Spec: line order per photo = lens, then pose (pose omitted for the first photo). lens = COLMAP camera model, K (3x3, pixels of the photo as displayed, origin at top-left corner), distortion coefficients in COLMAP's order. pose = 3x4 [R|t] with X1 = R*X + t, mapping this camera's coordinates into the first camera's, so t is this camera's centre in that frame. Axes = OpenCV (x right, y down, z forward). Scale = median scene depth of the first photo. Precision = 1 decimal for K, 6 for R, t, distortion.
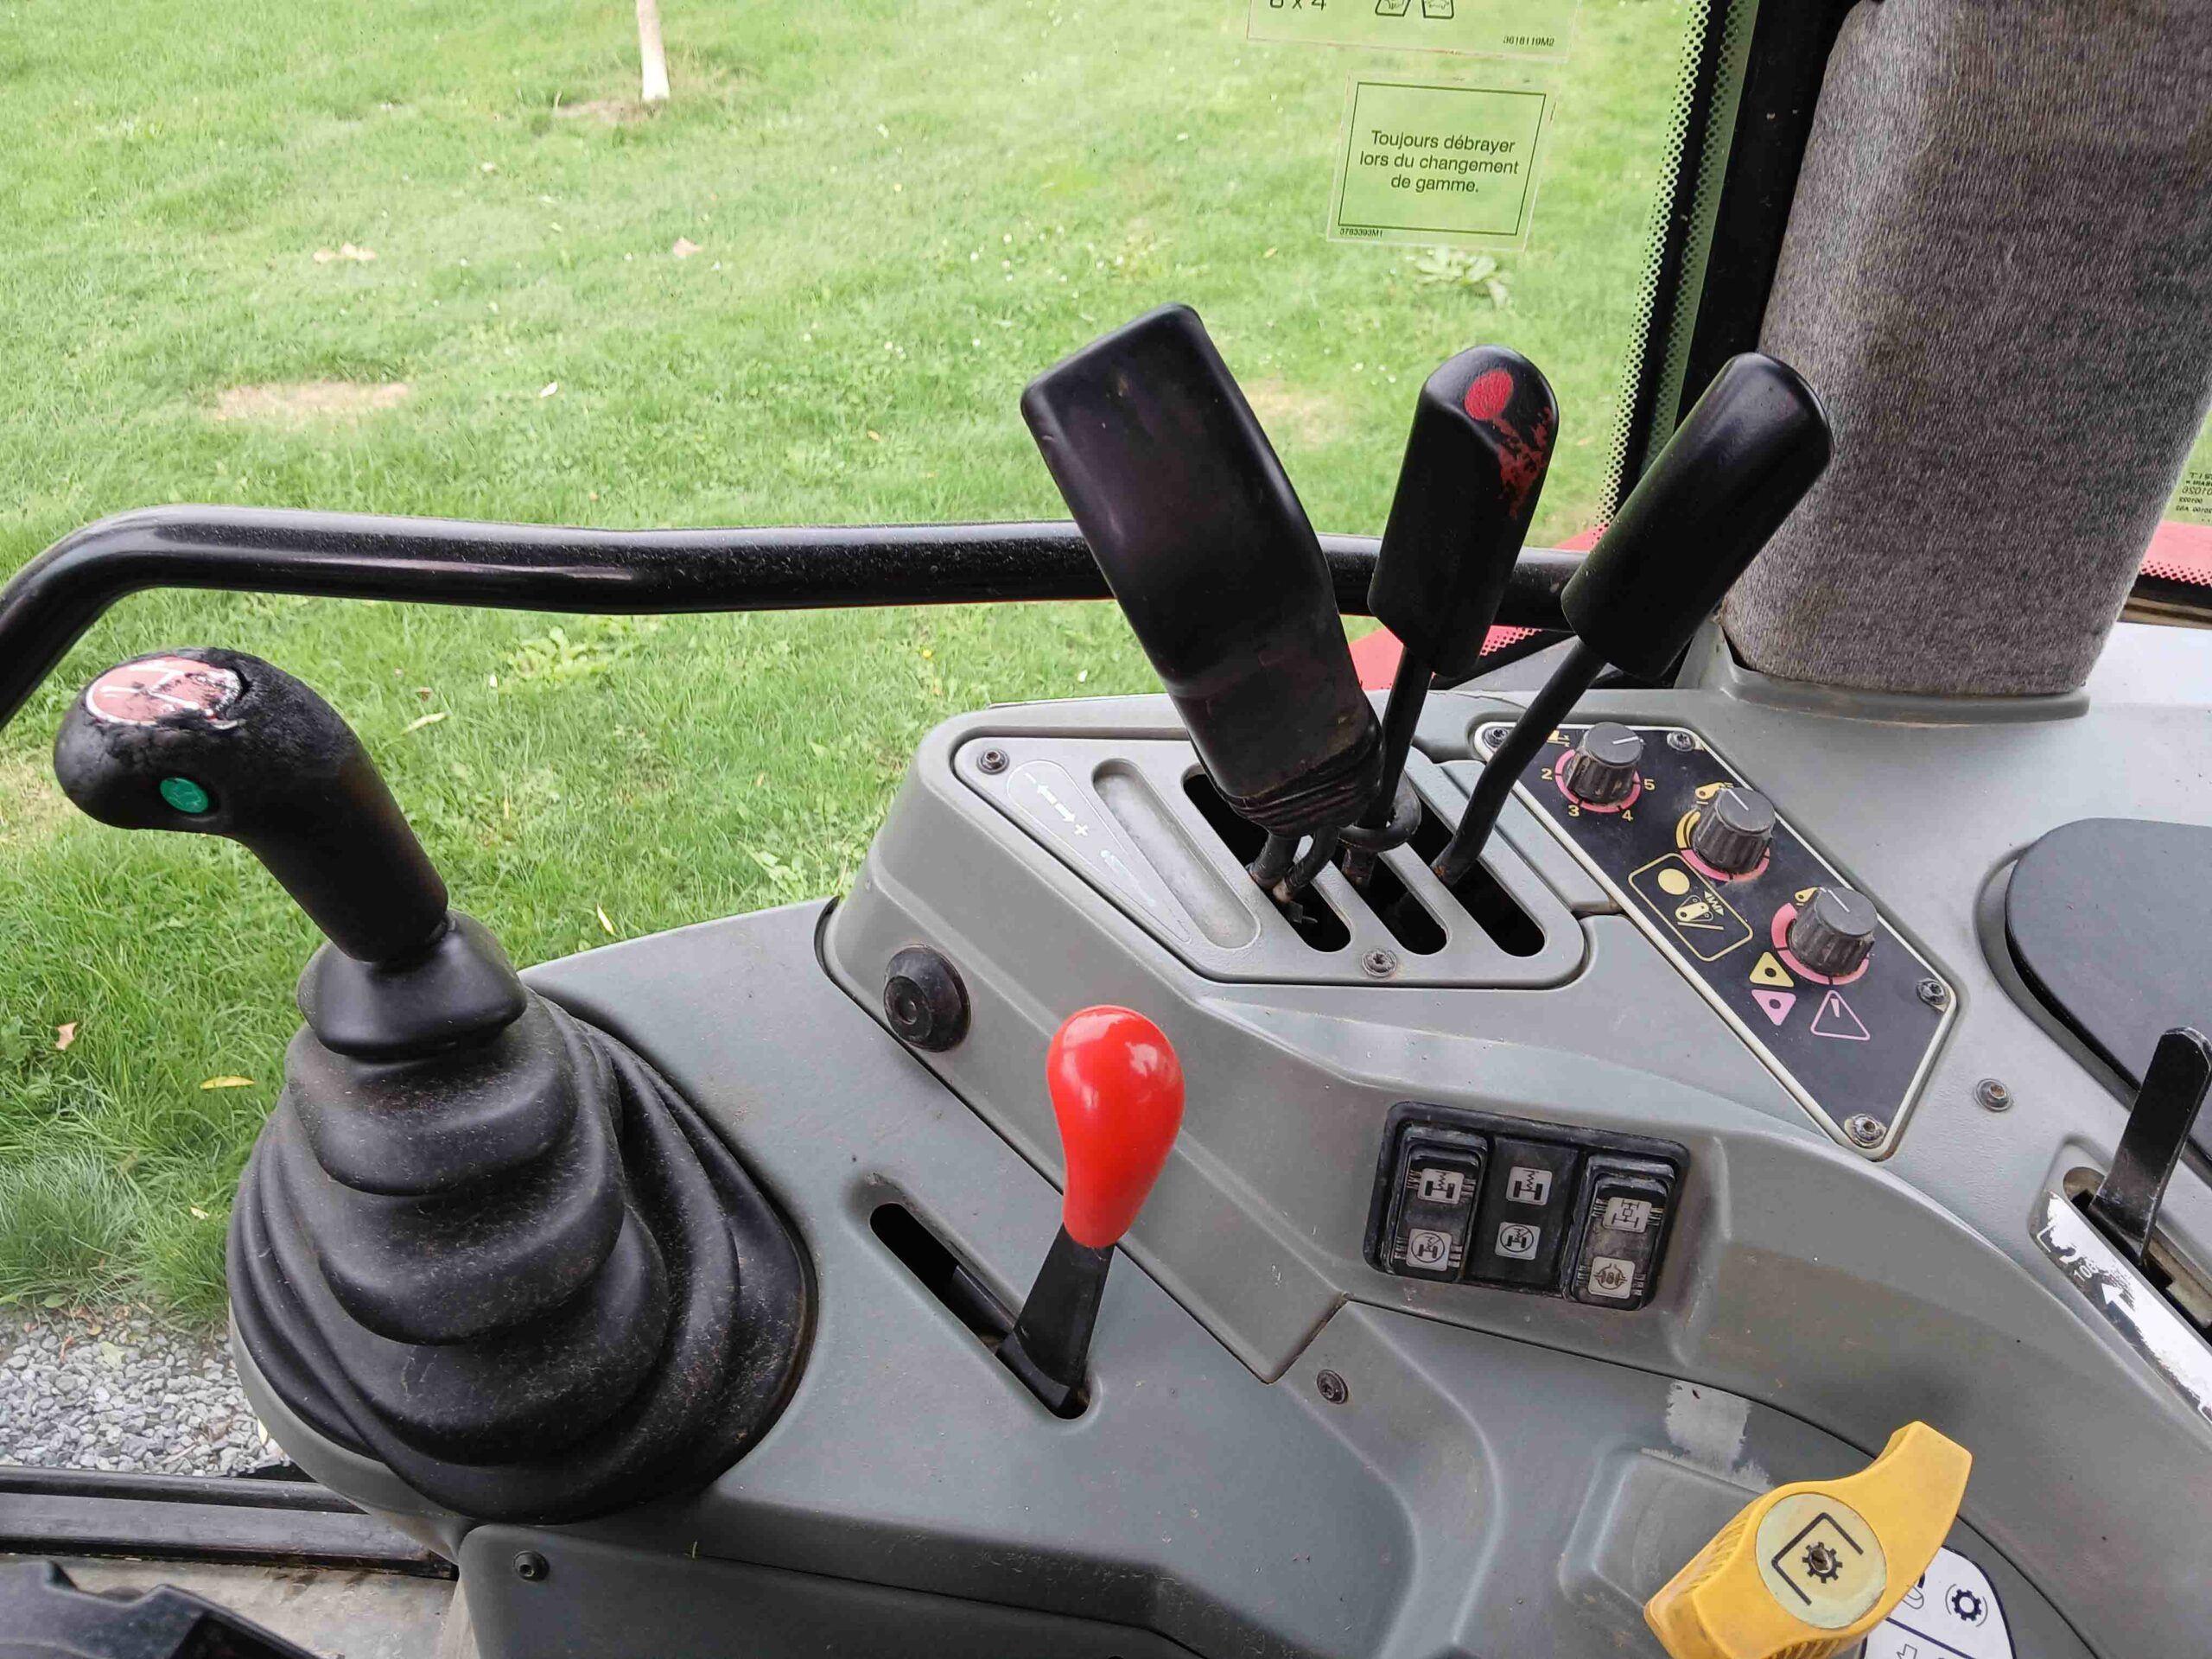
lens RADIAL K [[1728.9, 0, 1106.3], [0, 1728.9, 821.9], [0, 0, 1]] dist [0.046091, -0.105911]
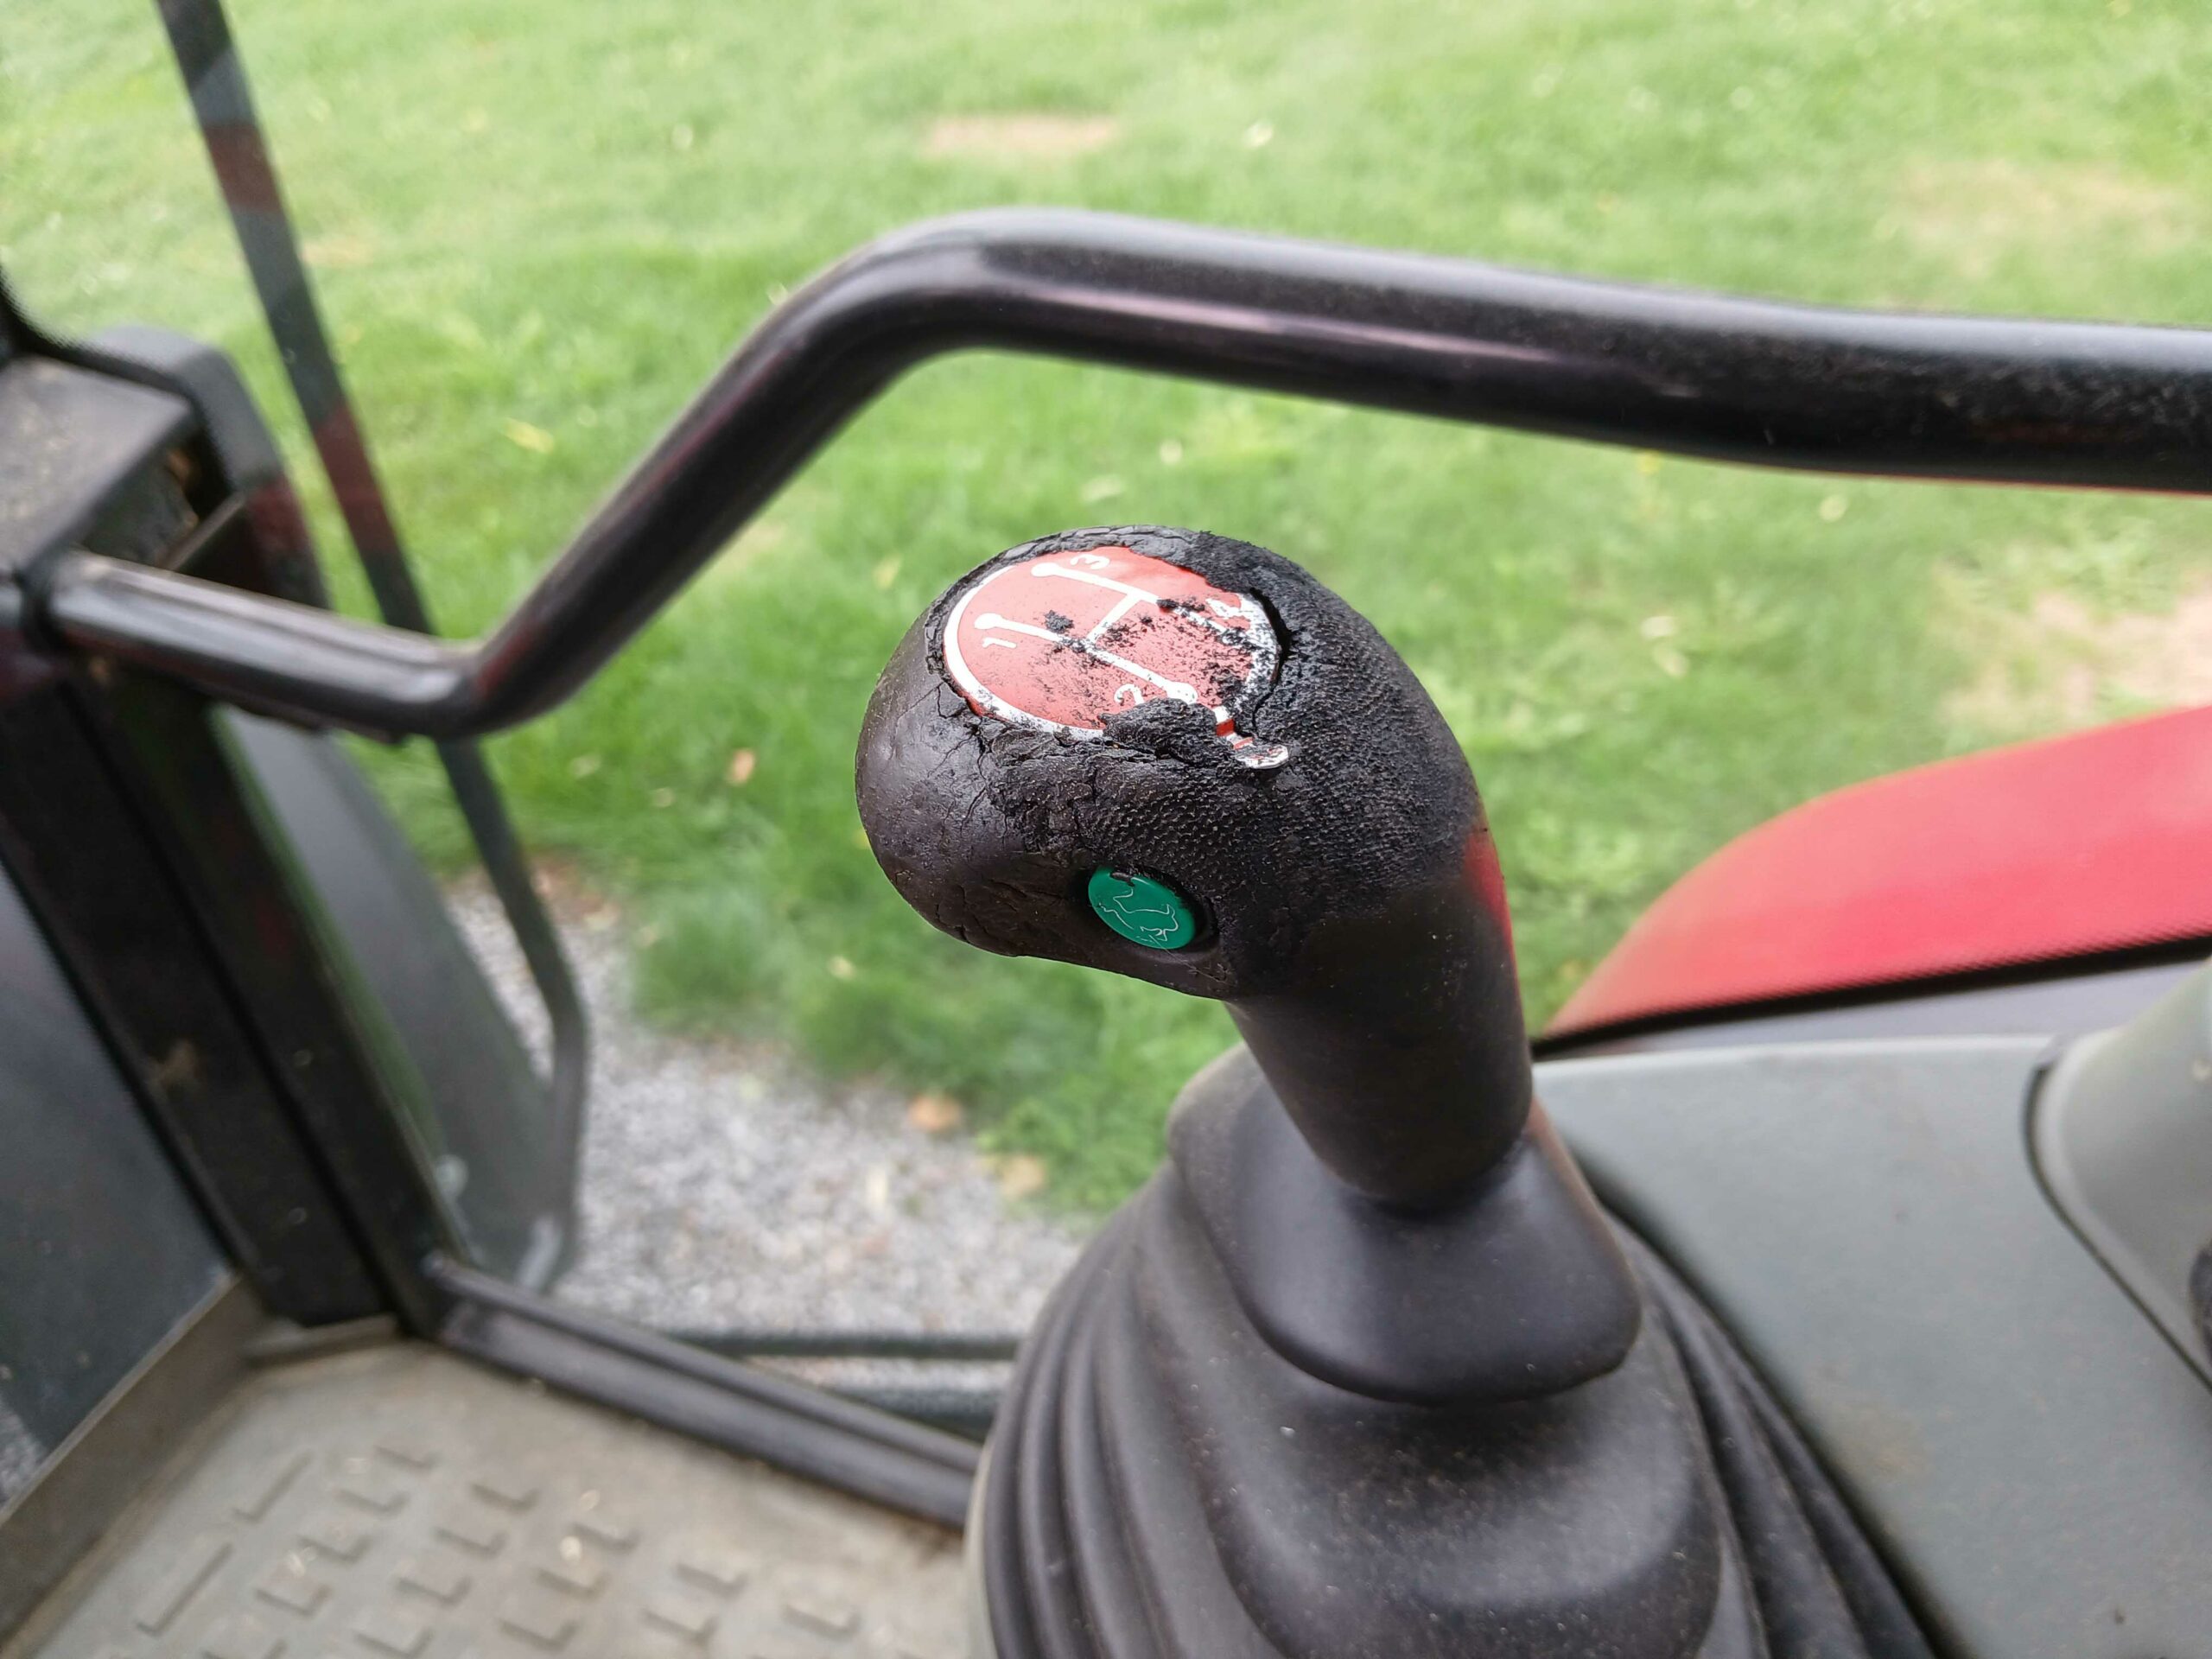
lens RADIAL K [[1728.9, 0, 1109.7], [0, 1728.9, 832.9], [0, 0, 1]] dist [0.046091, -0.105911]
pose [[0.935741, 0.165565, -0.311411, -0.323843], [-0.124459, 0.981174, 0.147672, -0.072638], [0.329998, -0.099425, 0.938731, 0.482609]]
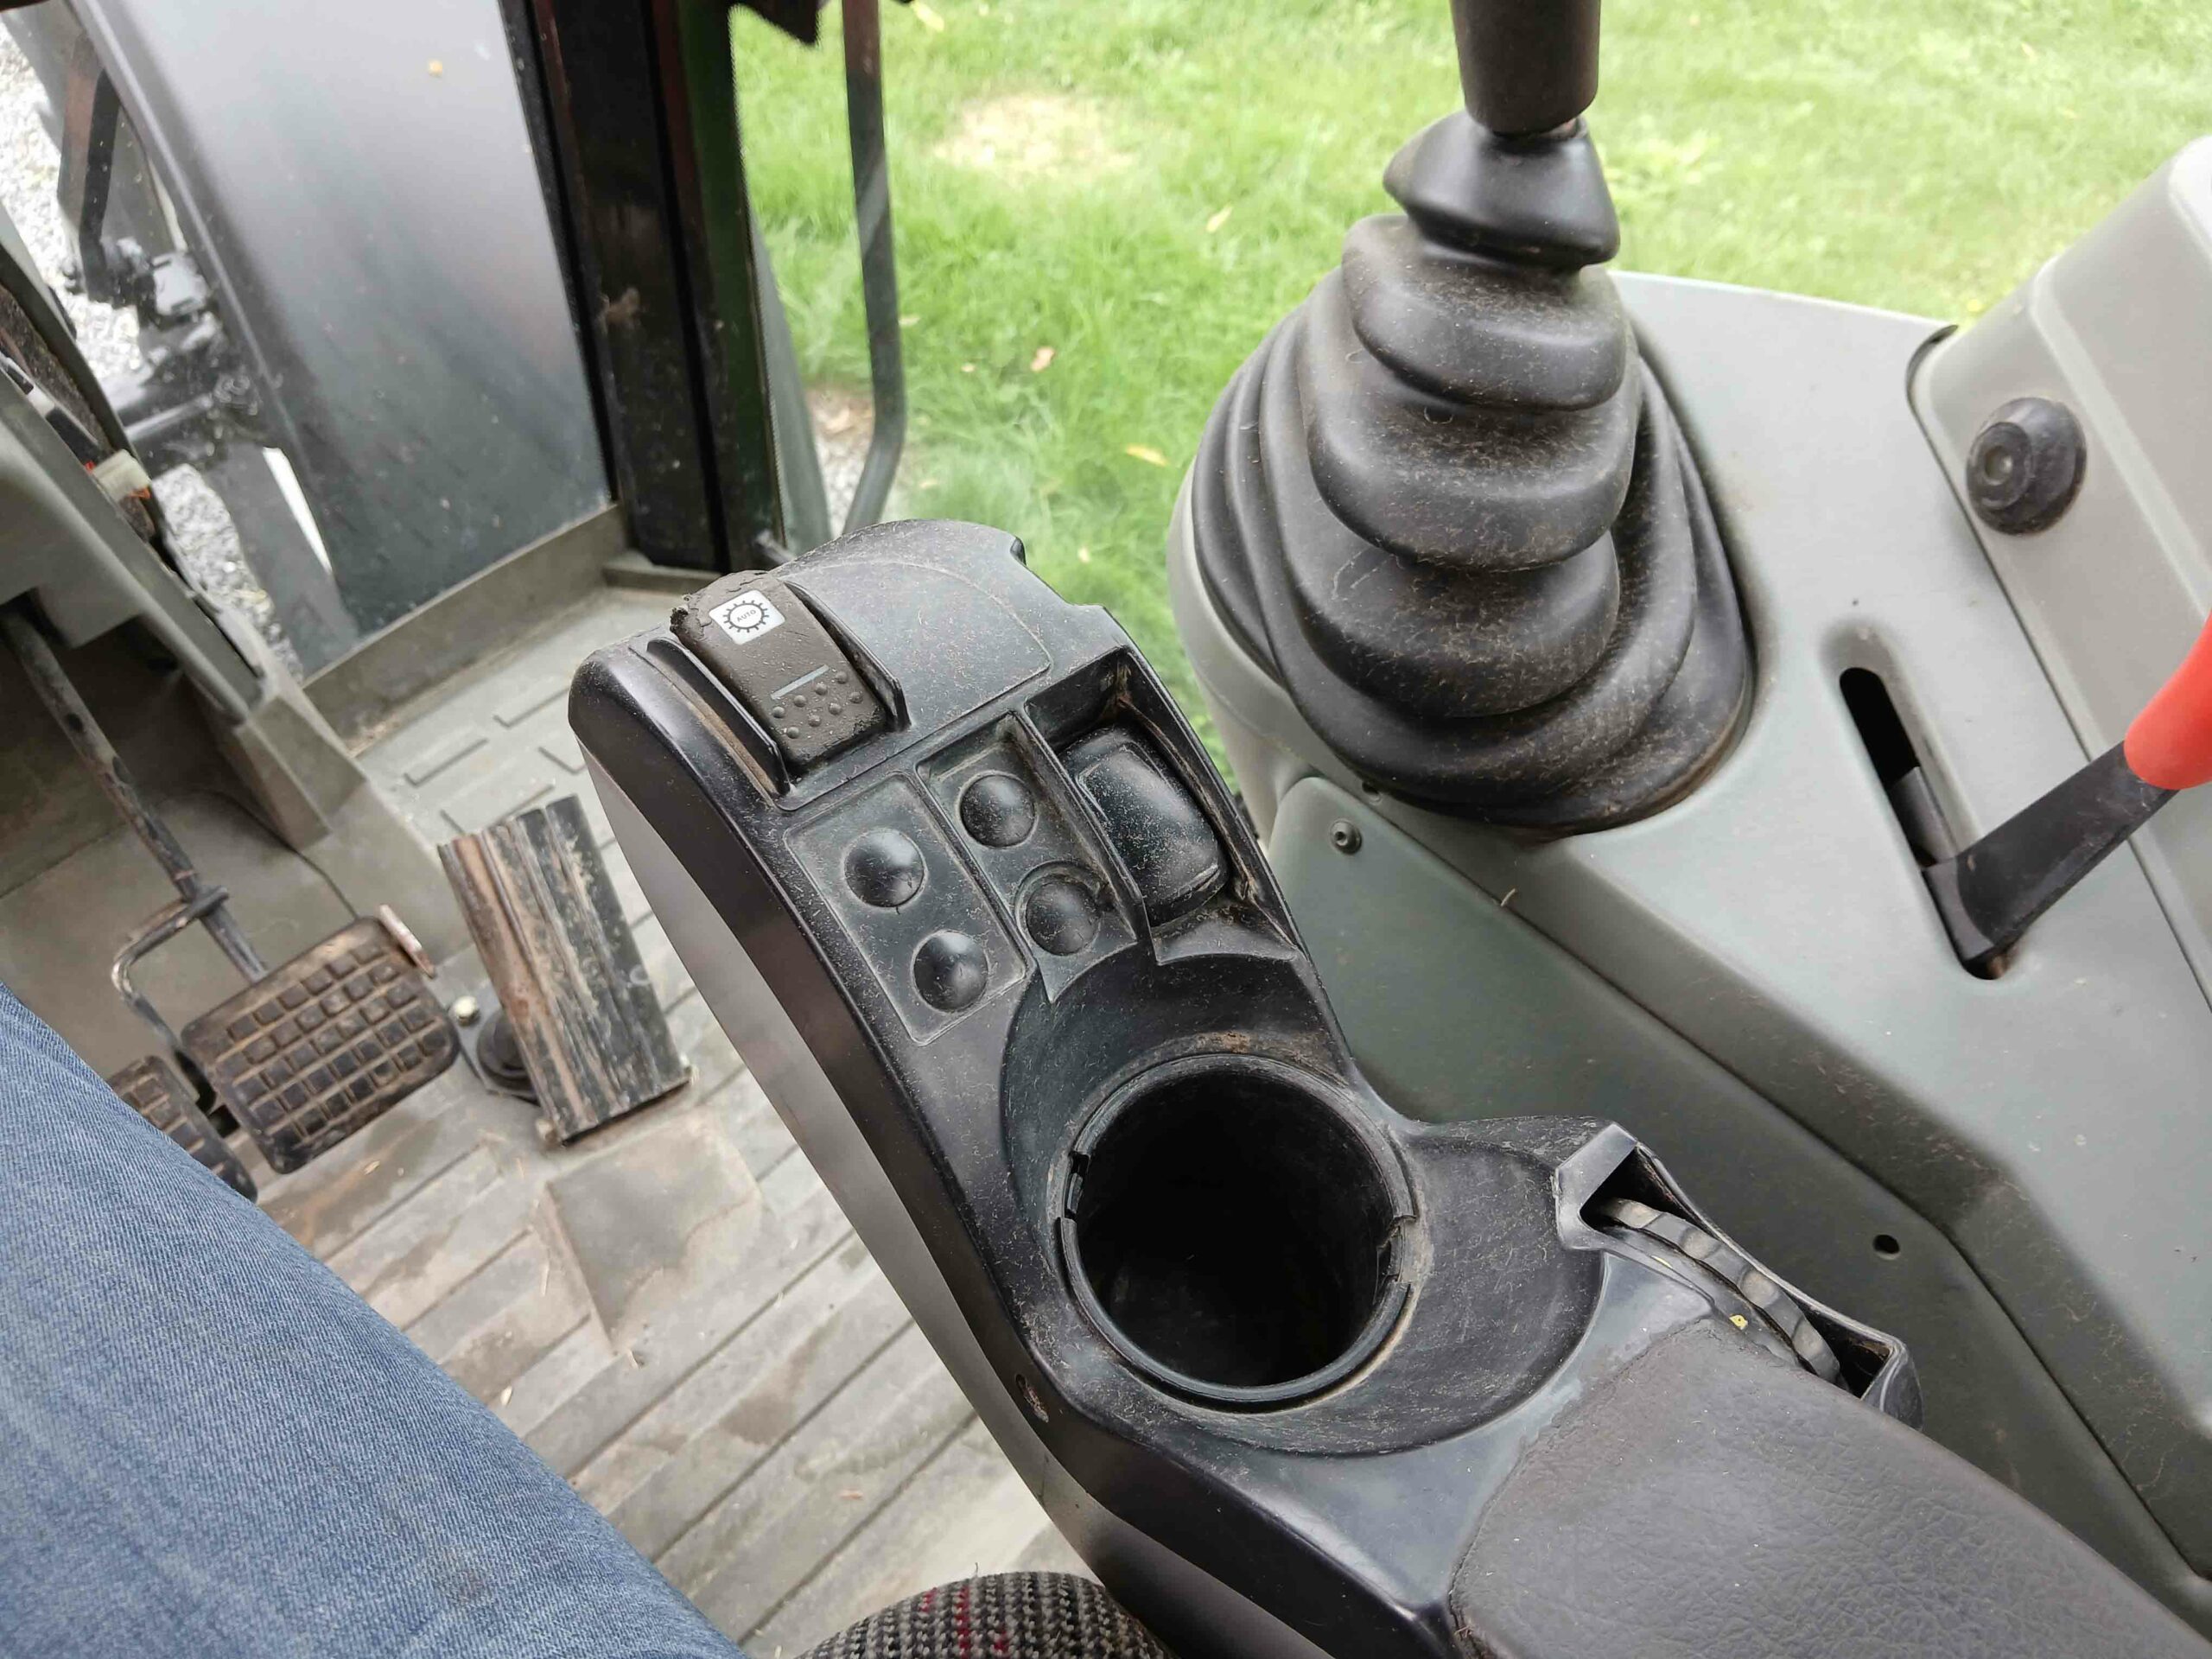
lens RADIAL K [[1728.9, 0, 1129.0], [0, 1728.9, 816.6], [0, 0, 1]] dist [0.046091, -0.105911]
pose [[0.812568, 0.453195, -0.366535, -0.080578], [-0.363432, 0.885575, 0.289264, 0.182359], [0.455687, -0.101836, 0.884296, 0.084430]]
